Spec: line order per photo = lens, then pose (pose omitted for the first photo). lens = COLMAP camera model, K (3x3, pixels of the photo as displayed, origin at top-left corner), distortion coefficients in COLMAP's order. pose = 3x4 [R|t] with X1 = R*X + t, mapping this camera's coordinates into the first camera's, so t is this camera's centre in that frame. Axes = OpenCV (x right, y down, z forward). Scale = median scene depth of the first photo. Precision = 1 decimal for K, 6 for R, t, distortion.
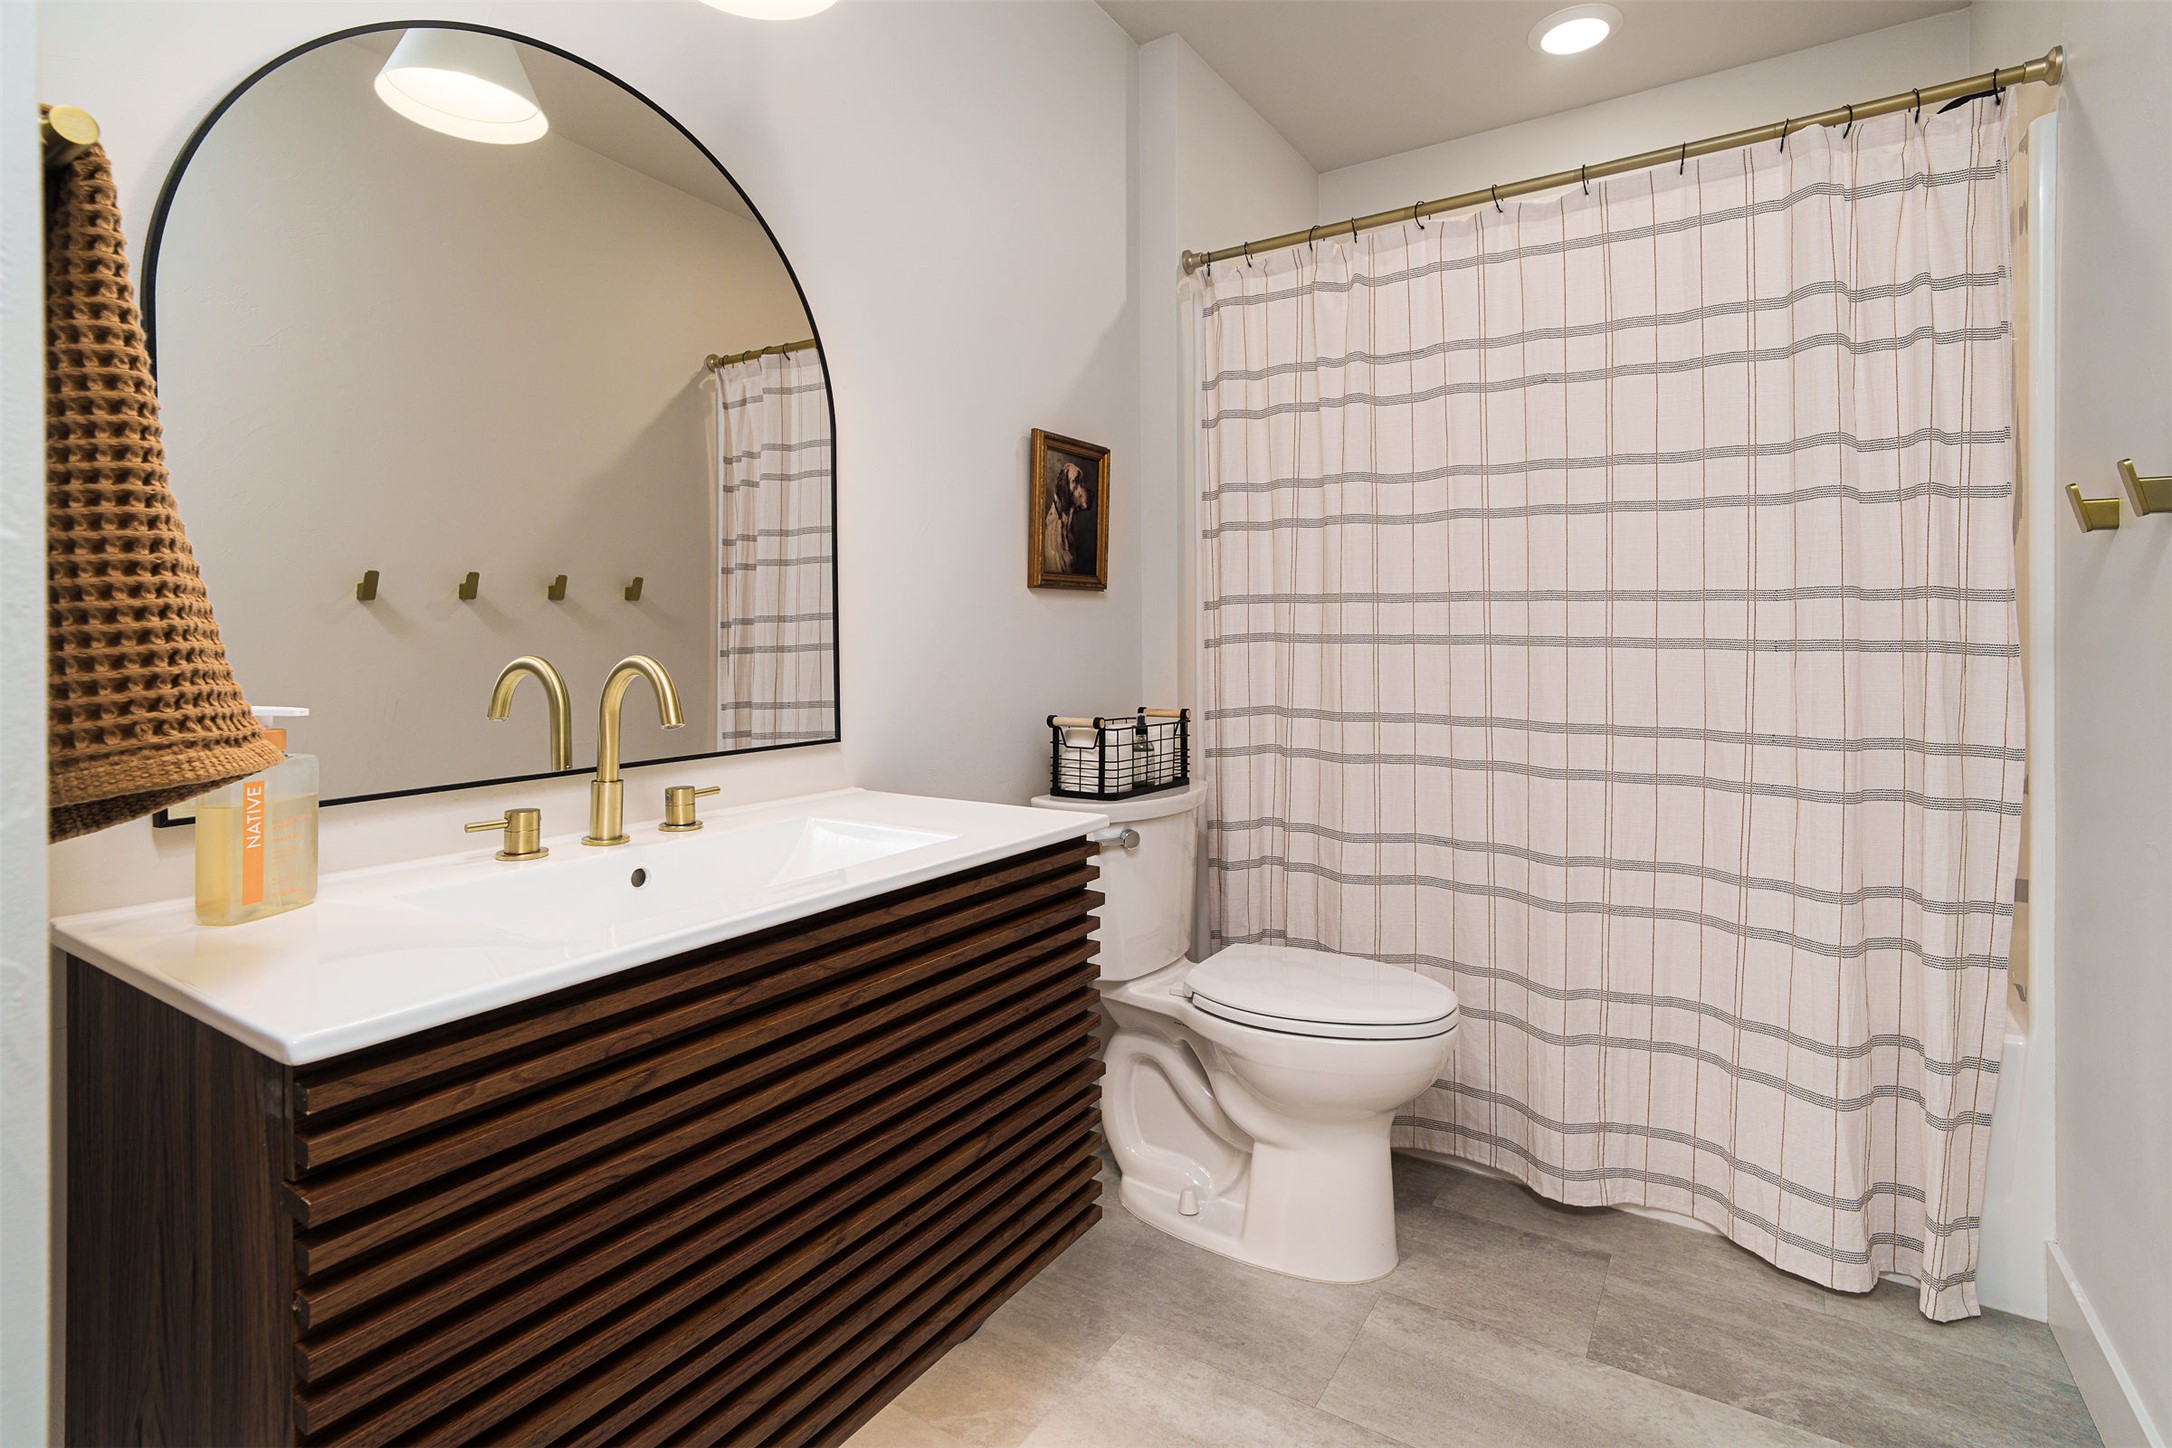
lens RADIAL K [[1038.1, 0, 1070.1], [0, 1038.1, 639.2], [0, 0, 1]] dist [-0.004038, 0.001339]
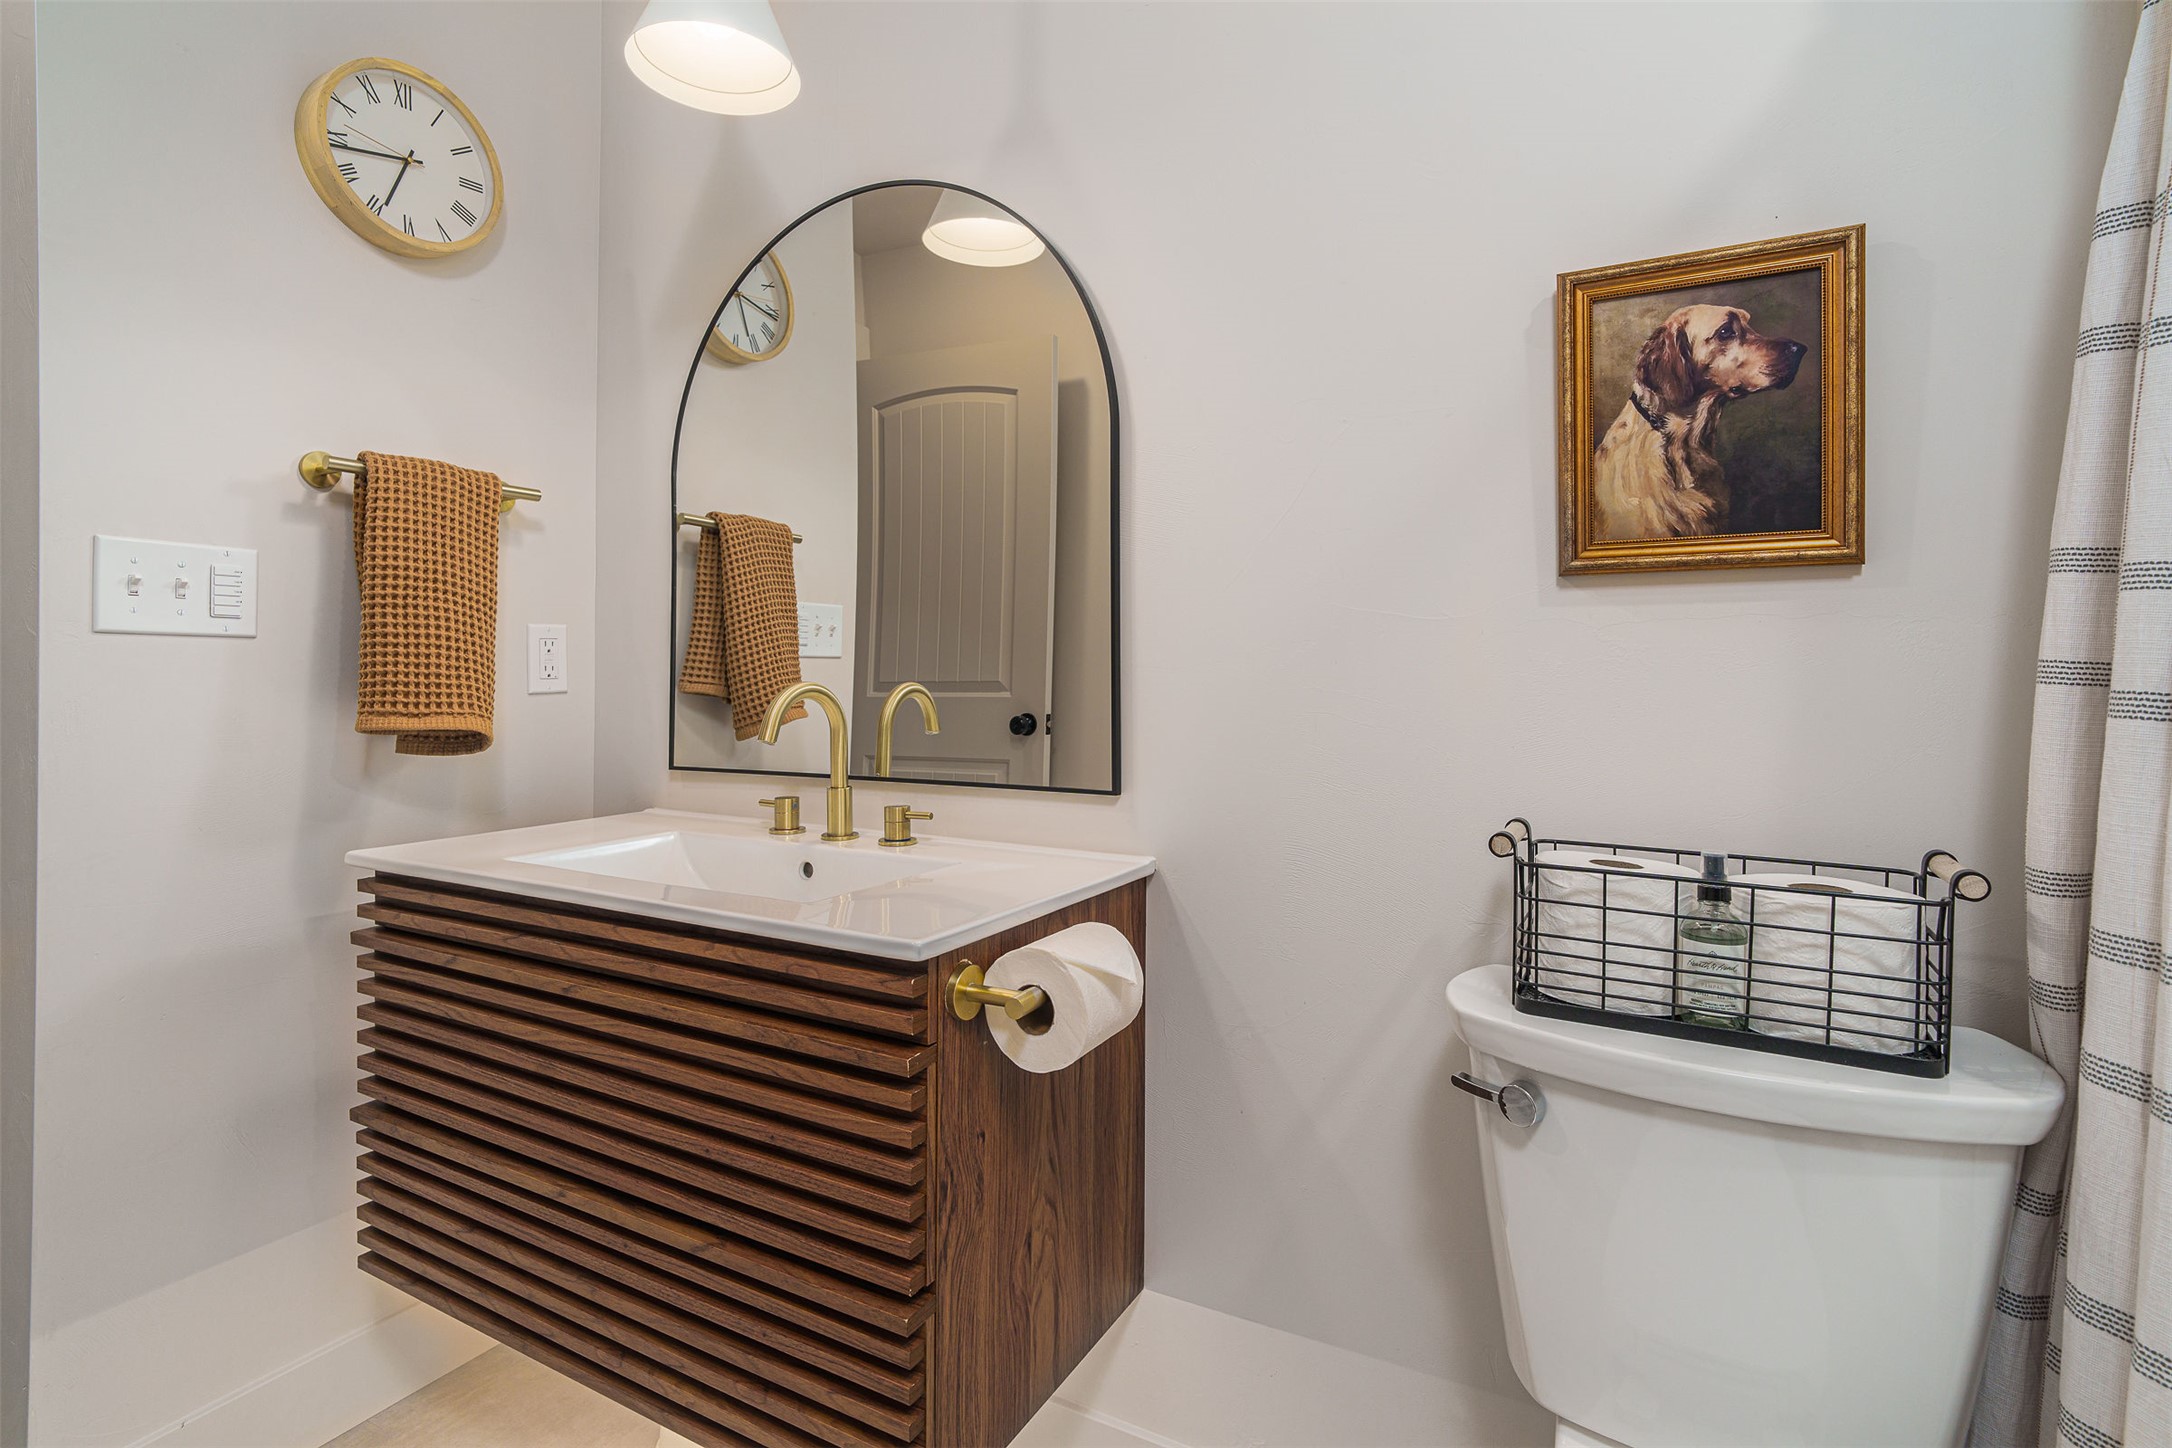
lens RADIAL K [[1038.1, 0, 1083.4], [0, 1038.1, 650.3], [0, 0, 1]] dist [-0.004038, 0.001339]
pose [[0.077500, -0.010353, -0.996939, 0.493722], [0.001573, 0.999946, -0.010262, -0.007317], [0.996991, -0.000773, 0.077512, 0.744978]]
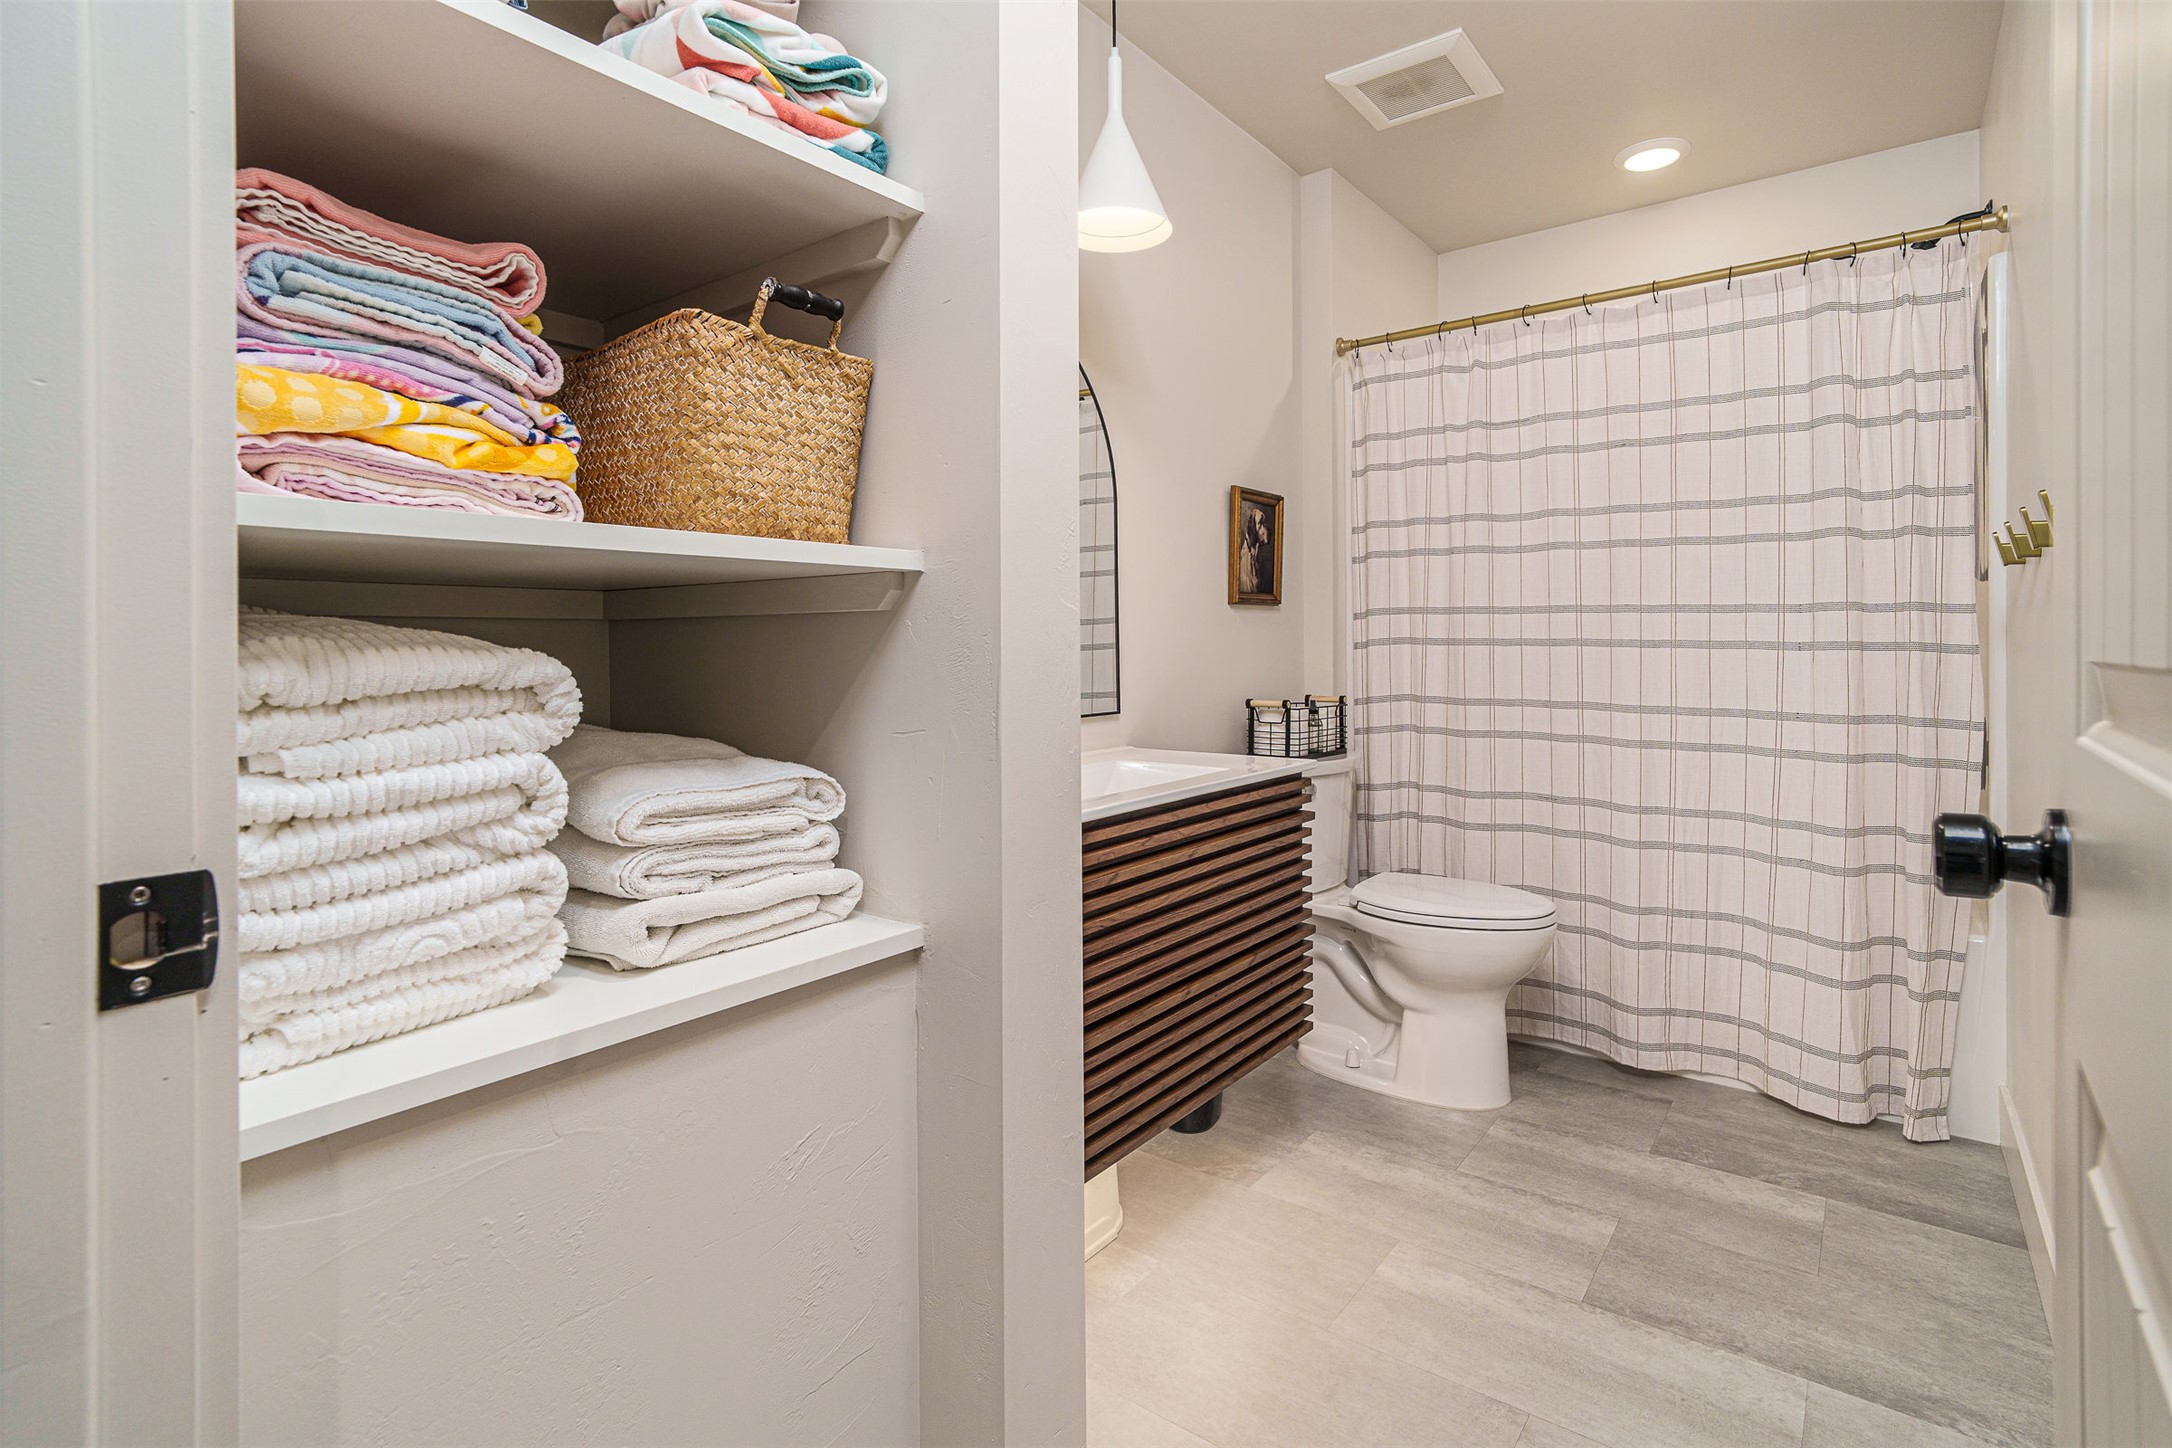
lens RADIAL K [[1038.1, 0, 1106.6], [0, 1038.1, 648.3], [0, 0, 1]] dist [-0.004038, 0.001339]
pose [[0.998584, -0.001599, -0.053173, -0.132068], [0.001836, 0.999989, 0.004412, 0.001266], [0.053165, -0.004503, 0.998576, -0.361664]]
